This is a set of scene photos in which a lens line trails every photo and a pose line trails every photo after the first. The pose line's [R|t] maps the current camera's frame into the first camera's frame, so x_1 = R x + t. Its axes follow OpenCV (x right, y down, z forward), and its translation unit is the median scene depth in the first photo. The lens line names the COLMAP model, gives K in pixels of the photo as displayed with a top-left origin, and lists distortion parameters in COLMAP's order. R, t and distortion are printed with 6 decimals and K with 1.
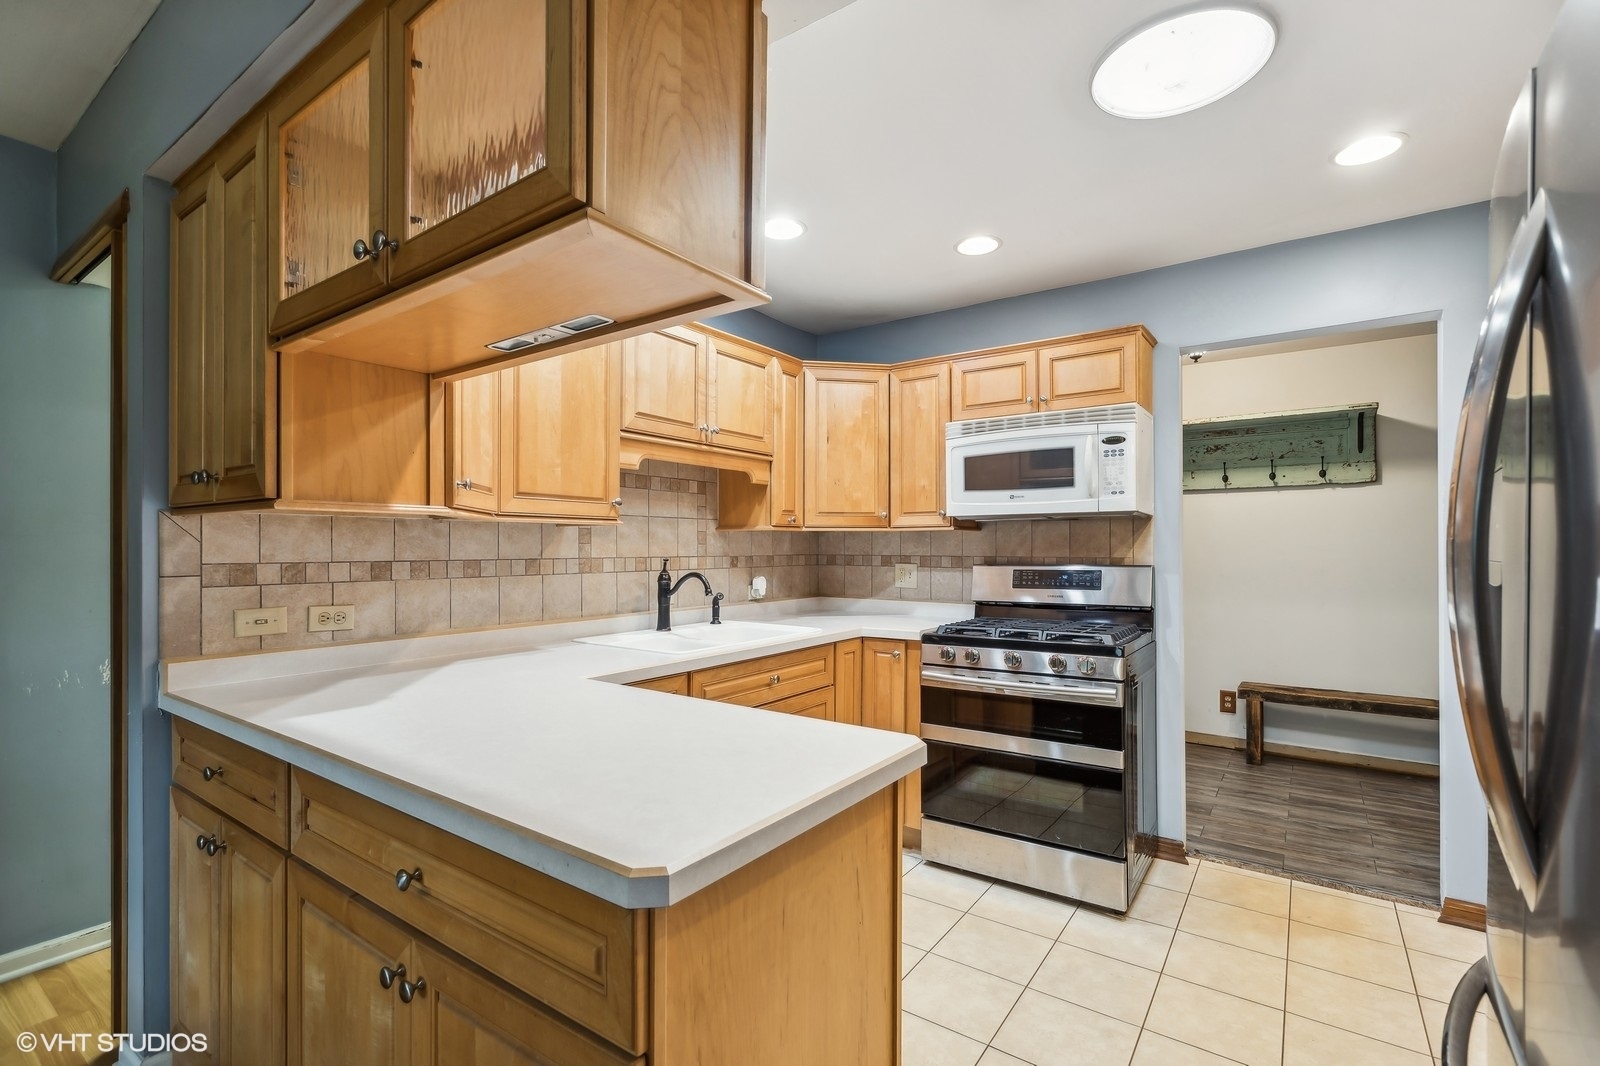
lens RADIAL K [[719.3, 0, 799.1], [0, 719.3, 541.2], [0, 0, 1]] dist [-0.000803, -0.000897]
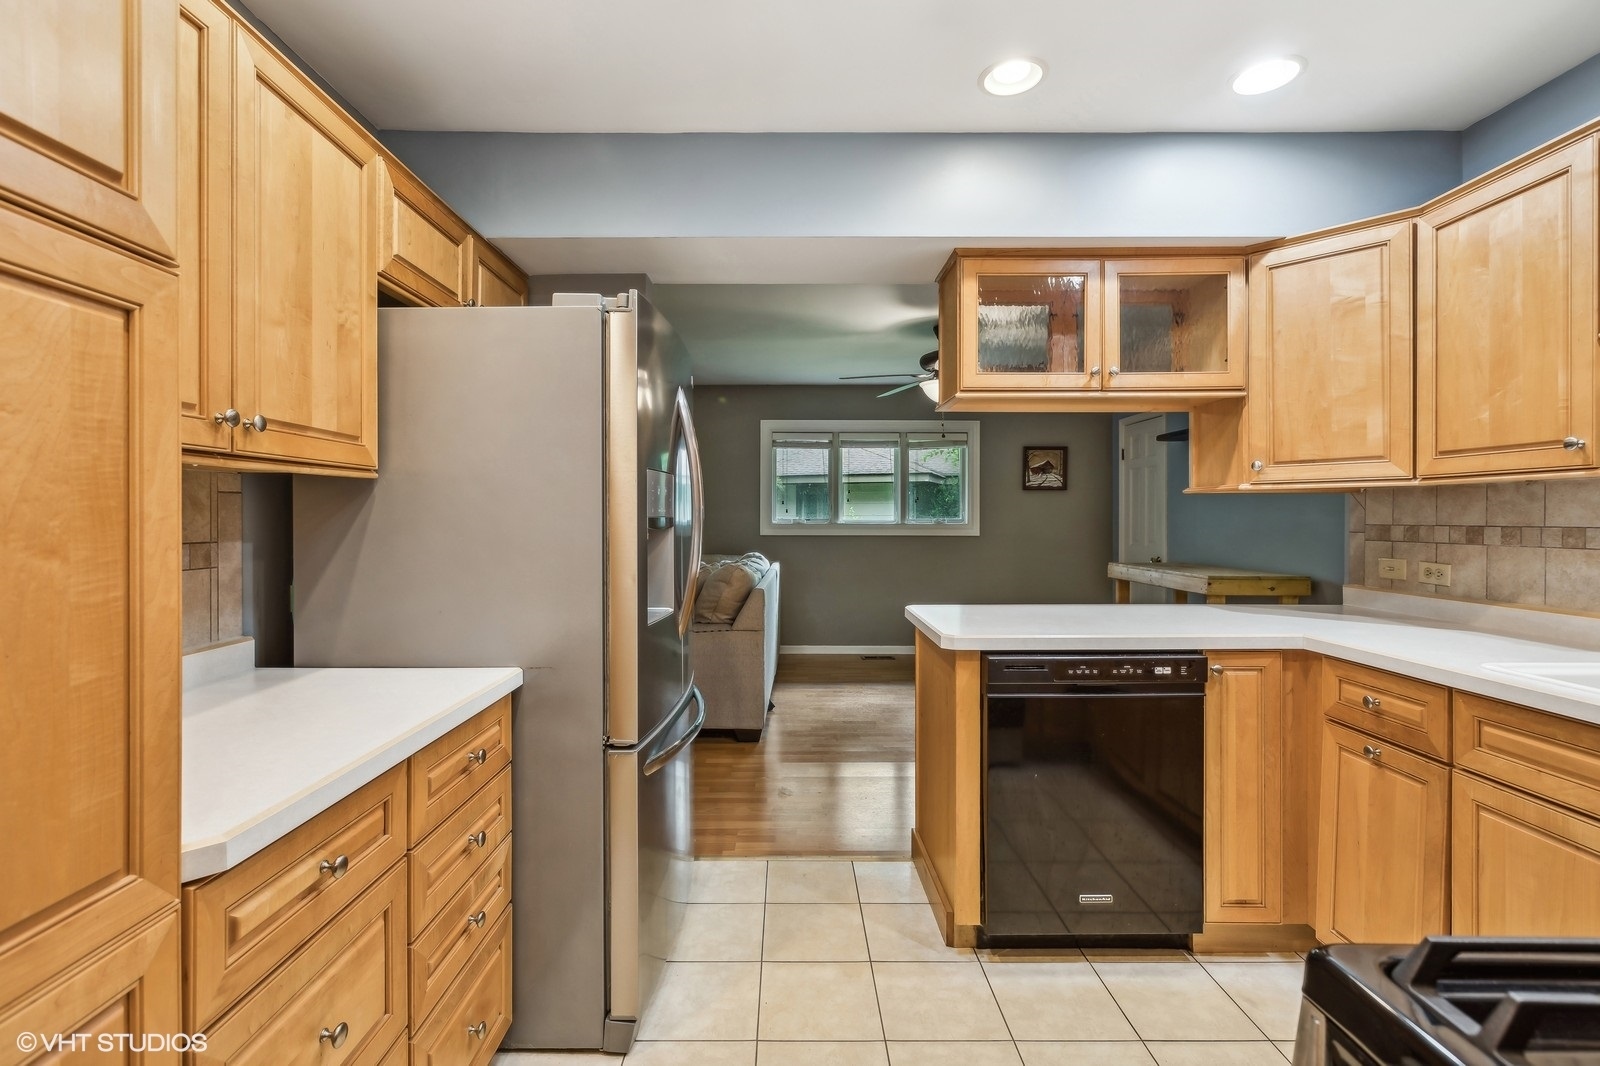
lens RADIAL K [[719.3, 0, 802.8], [0, 719.3, 523.7], [0, 0, 1]] dist [-0.000803, -0.000897]
pose [[-0.825188, -0.001902, -0.564854, 0.818301], [-0.003461, 0.999993, 0.001688, 0.026407], [0.564847, 0.003348, -0.825189, 1.317771]]
